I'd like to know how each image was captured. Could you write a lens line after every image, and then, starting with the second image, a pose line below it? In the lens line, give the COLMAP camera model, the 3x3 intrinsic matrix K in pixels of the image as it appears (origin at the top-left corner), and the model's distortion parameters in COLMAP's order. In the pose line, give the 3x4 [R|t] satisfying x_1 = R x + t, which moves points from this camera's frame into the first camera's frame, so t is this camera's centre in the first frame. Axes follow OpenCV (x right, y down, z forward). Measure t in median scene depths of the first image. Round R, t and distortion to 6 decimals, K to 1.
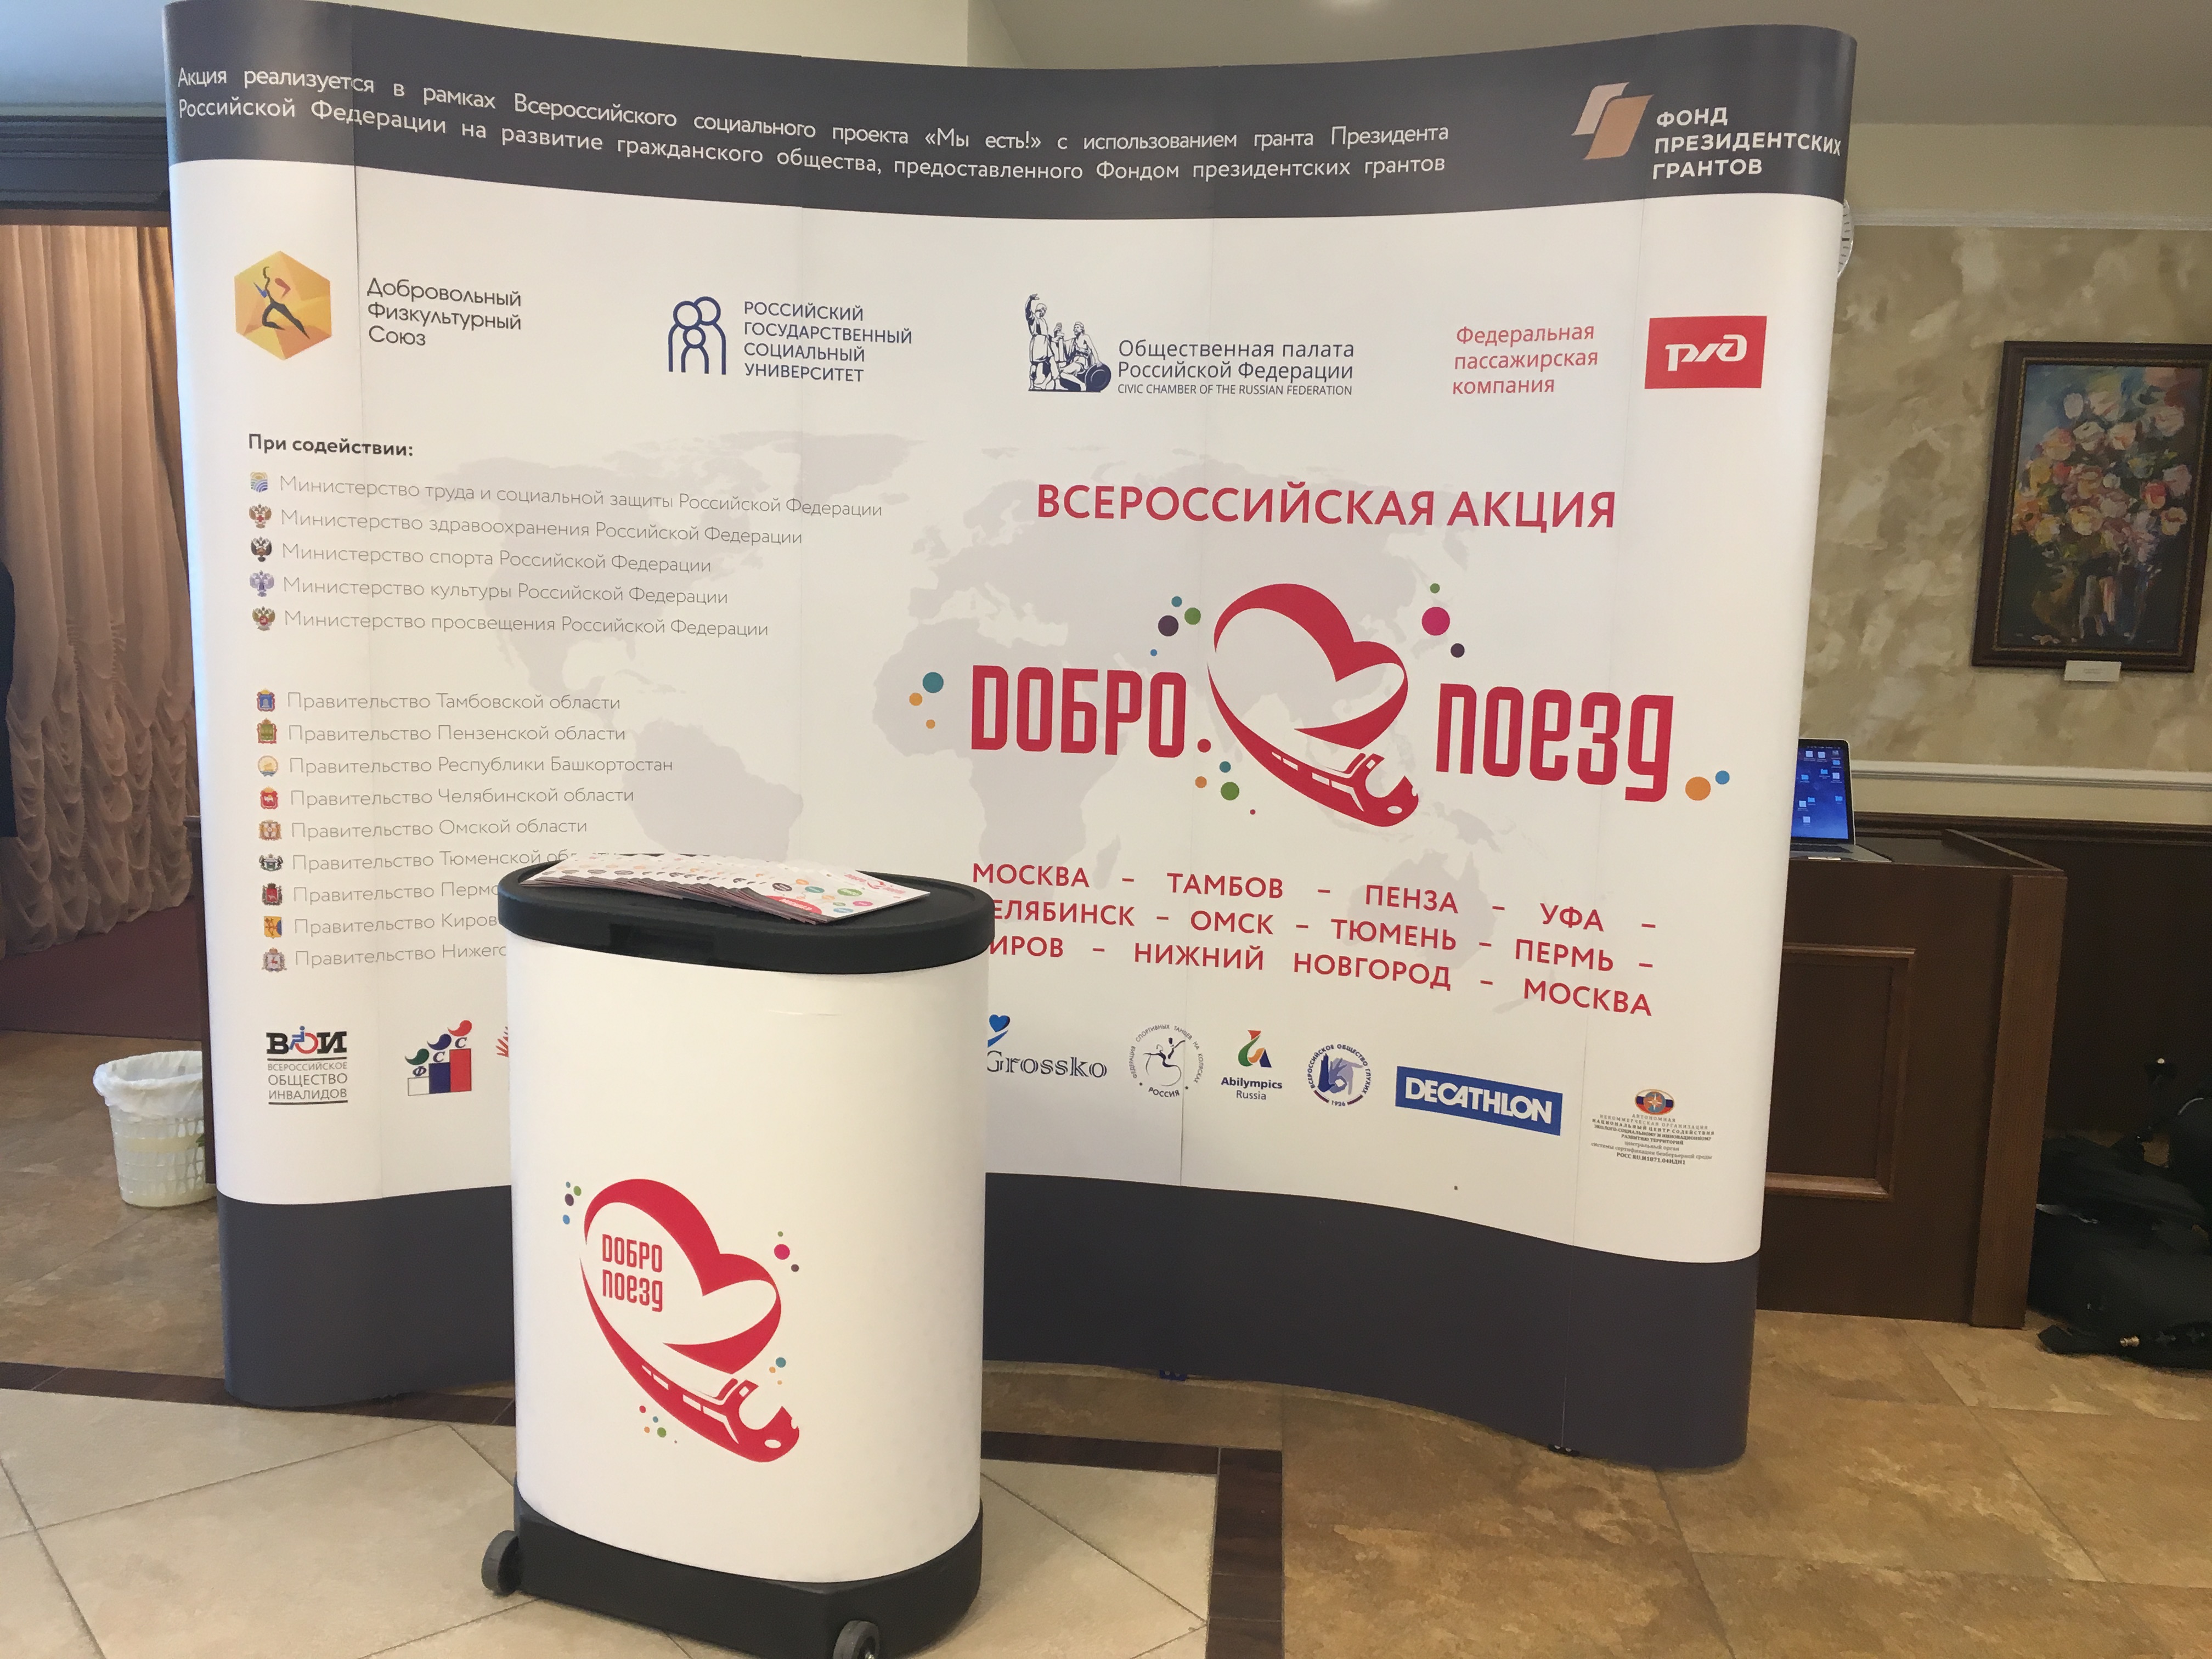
lens RADIAL K [[1883.7, 0, 1100.3], [0, 1883.7, 833.7], [0, 0, 1]] dist [0.039668, -0.008831]
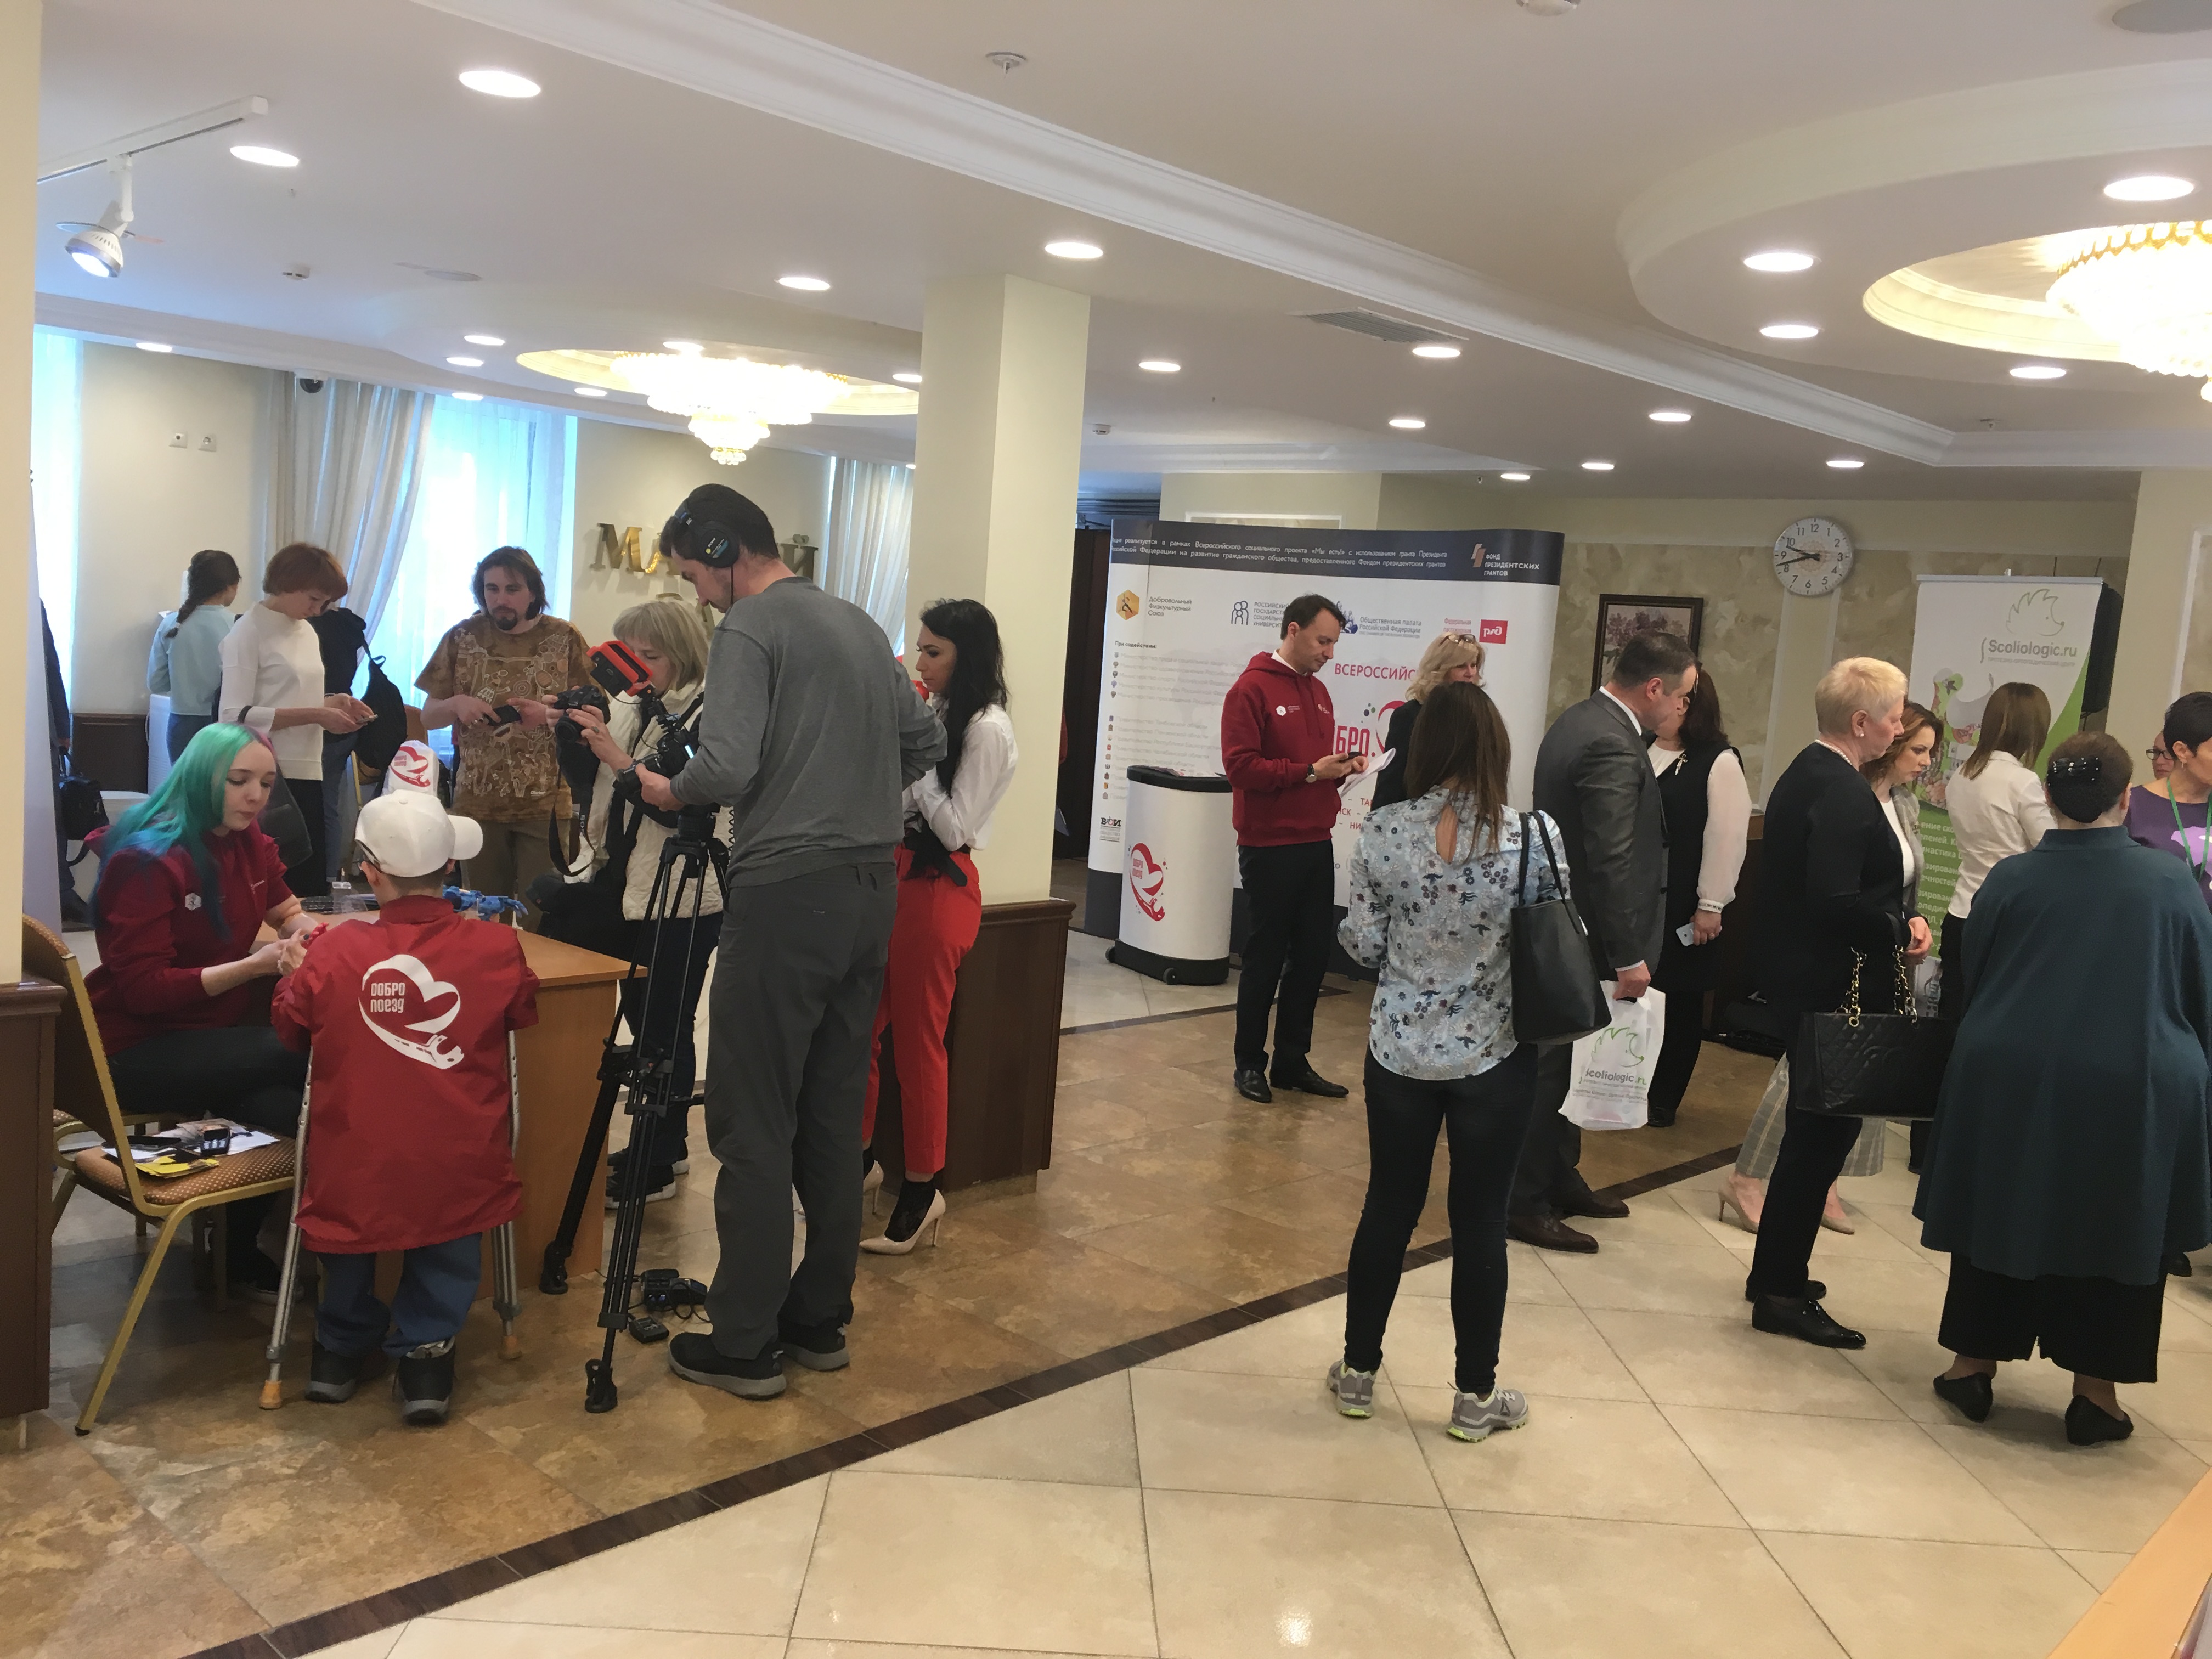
lens RADIAL K [[1883.7, 0, 1108.0], [0, 1883.7, 827.3], [0, 0, 1]] dist [0.039668, -0.008831]
pose [[0.786912, 0.095789, -0.609585, 1.606003], [-0.137106, 0.990326, -0.021373, 0.193303], [0.601640, 0.100396, 0.792433, -1.630329]]
